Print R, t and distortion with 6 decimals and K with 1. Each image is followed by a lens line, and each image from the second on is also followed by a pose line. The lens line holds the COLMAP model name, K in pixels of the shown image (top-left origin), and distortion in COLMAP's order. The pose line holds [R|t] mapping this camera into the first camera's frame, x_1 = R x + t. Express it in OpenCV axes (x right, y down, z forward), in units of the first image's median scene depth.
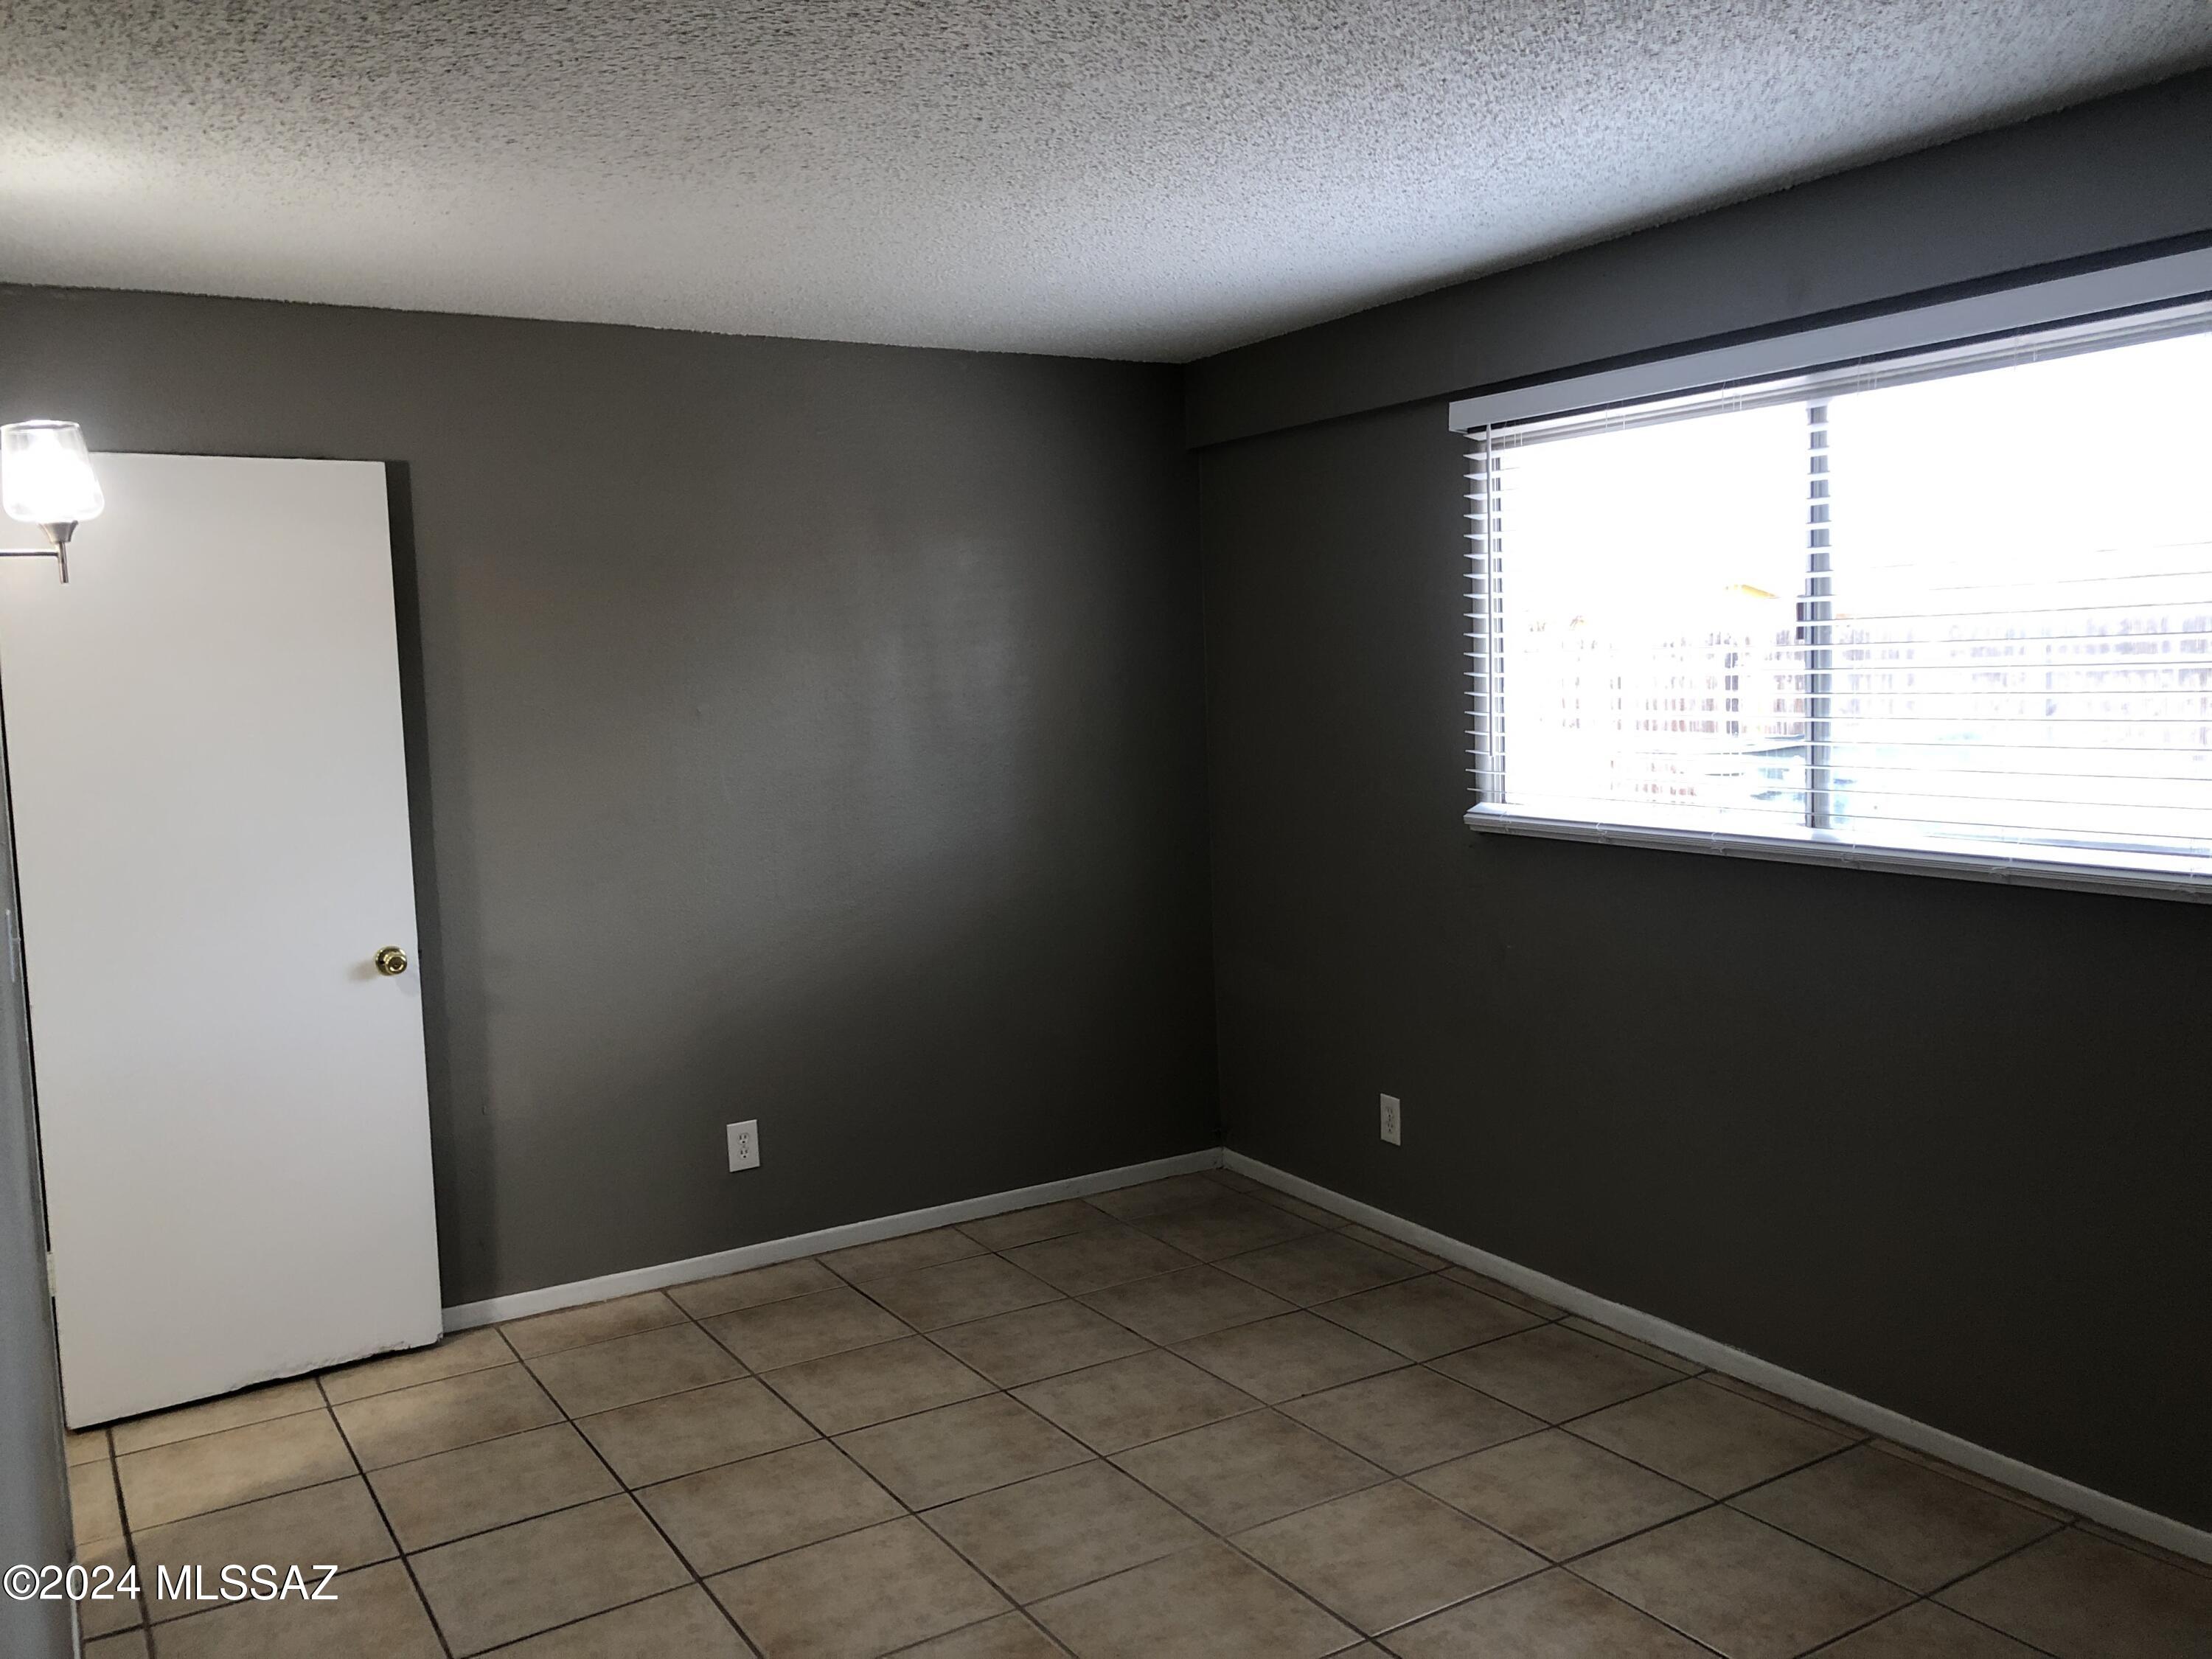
lens RADIAL K [[1807.9, 0, 1106.0], [0, 1807.9, 829.5], [0, 0, 1]] dist [-0.009706, 0.010672]
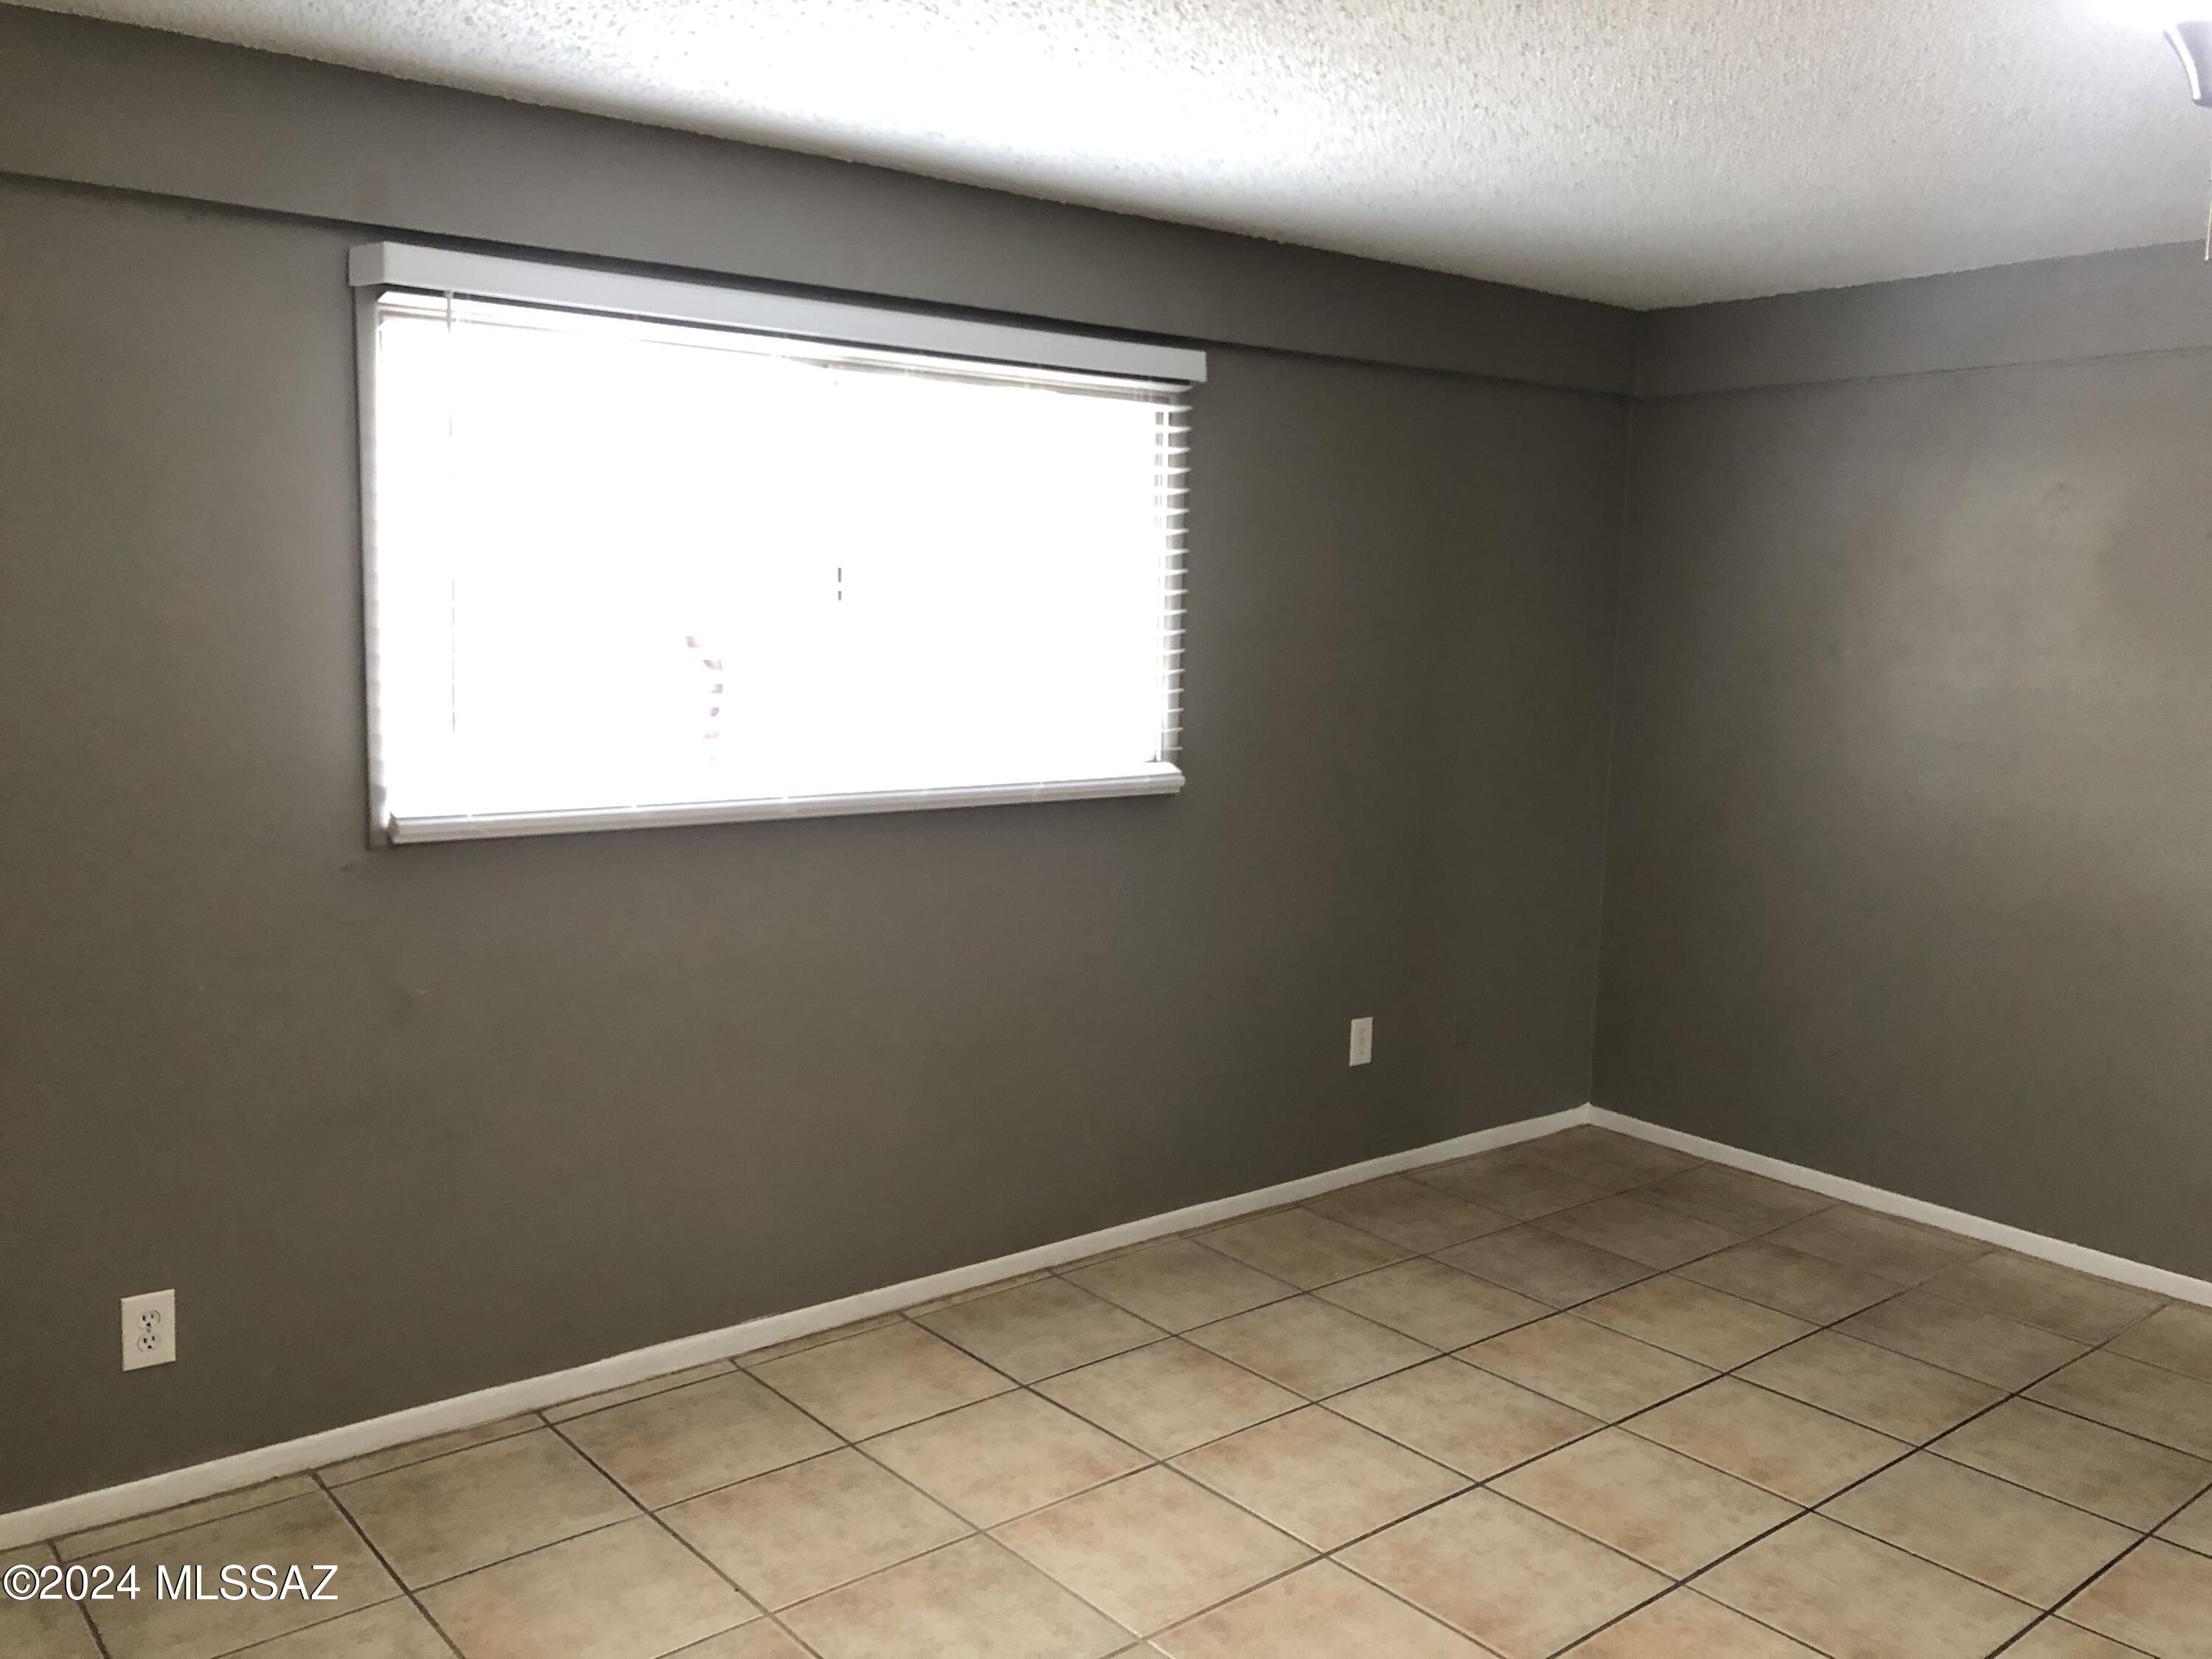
lens RADIAL K [[1798.9, 0, 1110.6], [0, 1798.9, 823.2], [0, 0, 1]] dist [0.002658, -0.009603]
pose [[-0.138971, -0.101326, 0.985099, -0.660220], [0.077489, 0.990589, 0.112823, -0.082115], [-0.987260, 0.092014, -0.129812, 0.972666]]
